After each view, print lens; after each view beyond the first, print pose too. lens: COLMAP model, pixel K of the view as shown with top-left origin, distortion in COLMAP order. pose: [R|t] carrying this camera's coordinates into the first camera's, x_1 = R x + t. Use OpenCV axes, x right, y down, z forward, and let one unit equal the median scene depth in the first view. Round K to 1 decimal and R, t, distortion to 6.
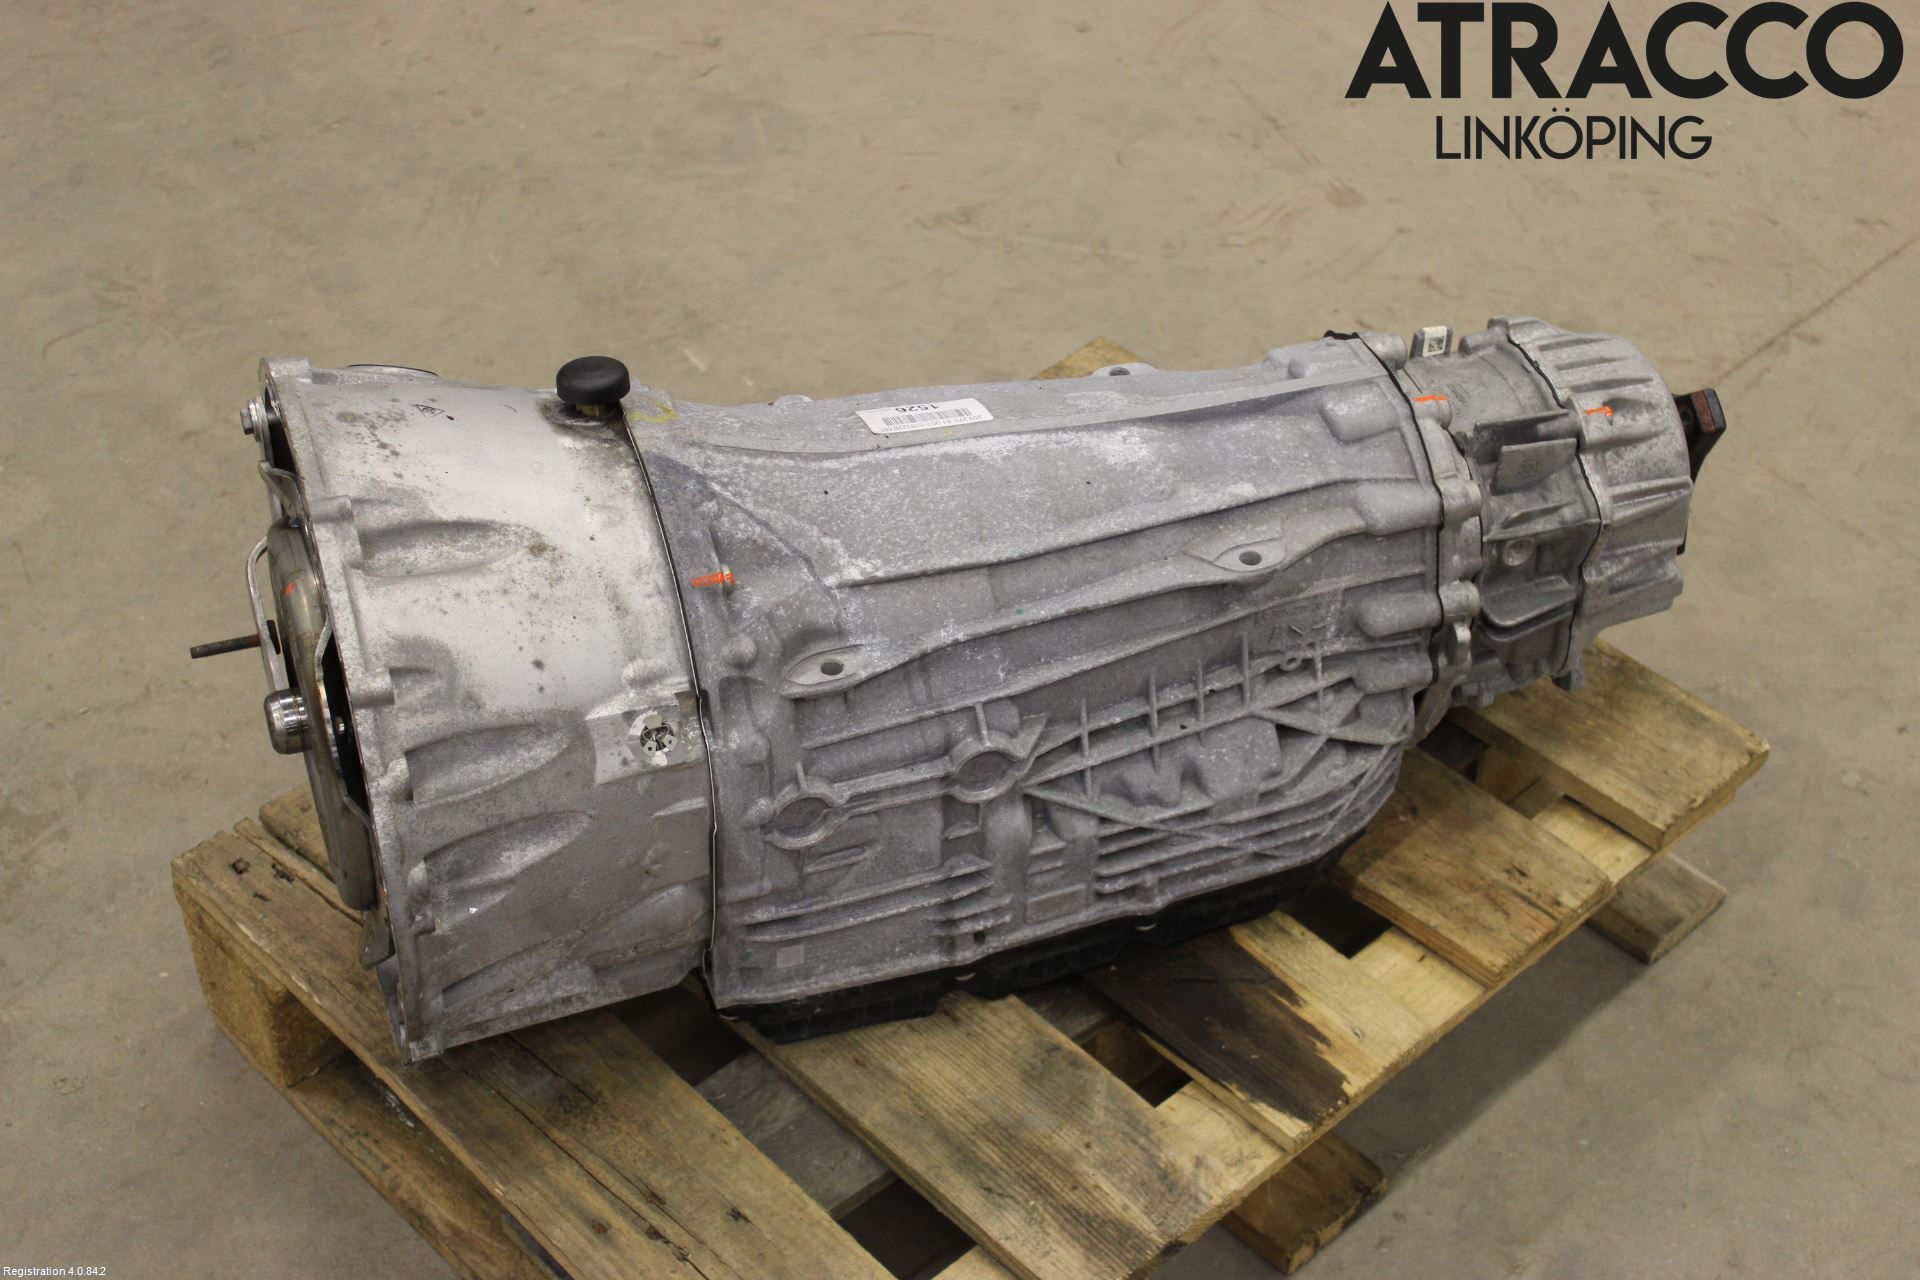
lens RADIAL K [[2818.5, 0, 963.1], [0, 2818.5, 643.6], [0, 0, 1]] dist [-0.029368, 0.000000]
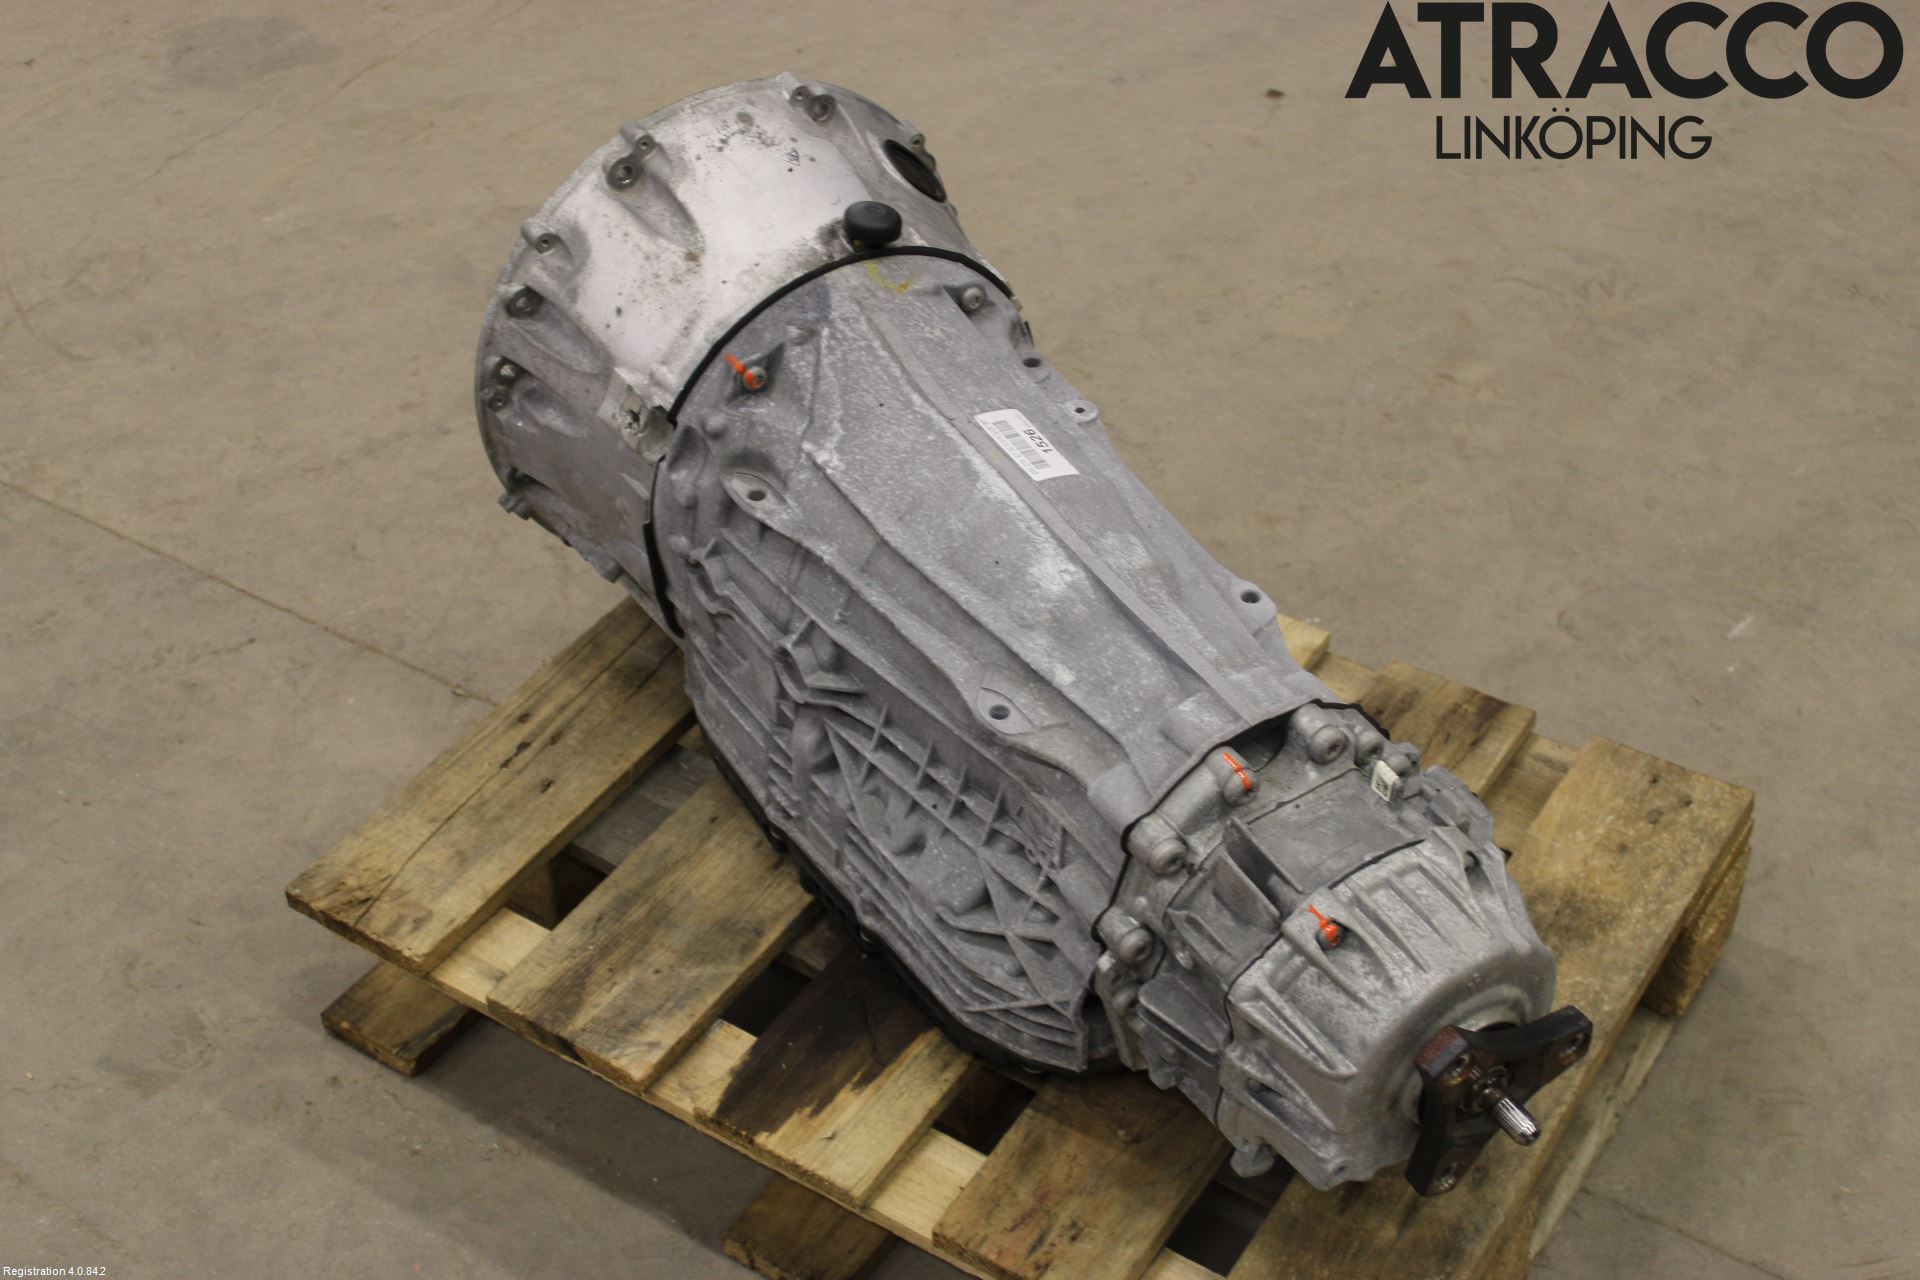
lens RADIAL K [[2633.1, 0, 962.7], [0, 2633.1, 636.3], [0, 0, 1]] dist [-0.051290, 0.000000]
pose [[0.235232, 0.621724, -0.747078, 0.806279], [-0.638266, 0.678495, 0.363678, -0.393559], [0.732996, 0.391285, 0.556429, 0.442473]]
